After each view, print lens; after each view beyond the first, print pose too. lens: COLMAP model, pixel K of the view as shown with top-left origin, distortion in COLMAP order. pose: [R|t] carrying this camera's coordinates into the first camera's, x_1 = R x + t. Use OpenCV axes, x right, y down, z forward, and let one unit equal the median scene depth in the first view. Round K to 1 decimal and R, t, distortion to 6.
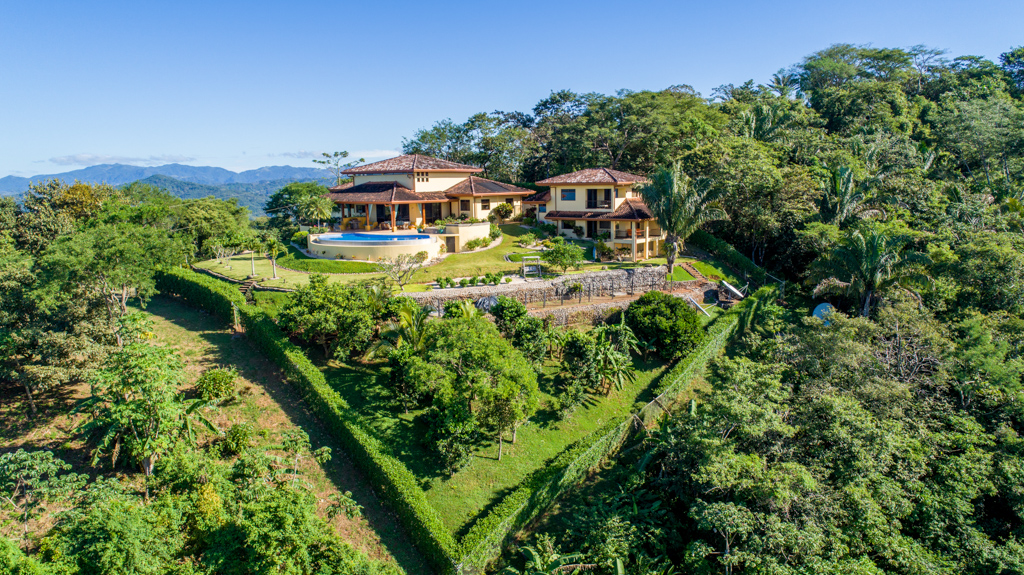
lens RADIAL K [[695.6, 0, 515.9], [0, 695.6, 286.2], [0, 0, 1]] dist [-0.020643, 0.014150]
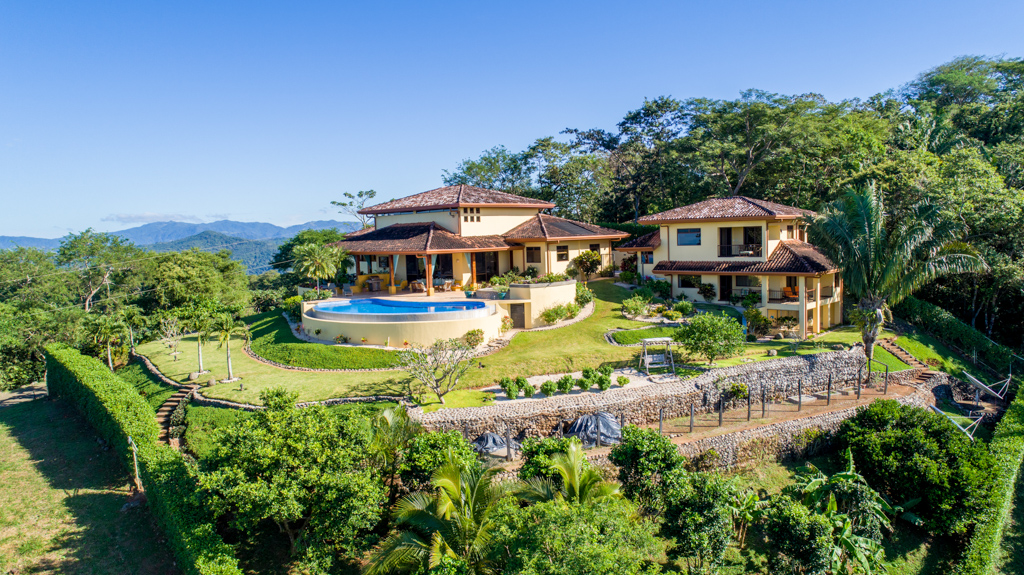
lens RADIAL K [[695.6, 0, 511.1], [0, 695.6, 283.2], [0, 0, 1]] dist [-0.020643, 0.014150]
pose [[0.997802, -0.012058, -0.065152, -0.053651], [0.007023, 0.997009, -0.076963, -0.037986], [0.065885, 0.076336, 0.994903, 0.337427]]
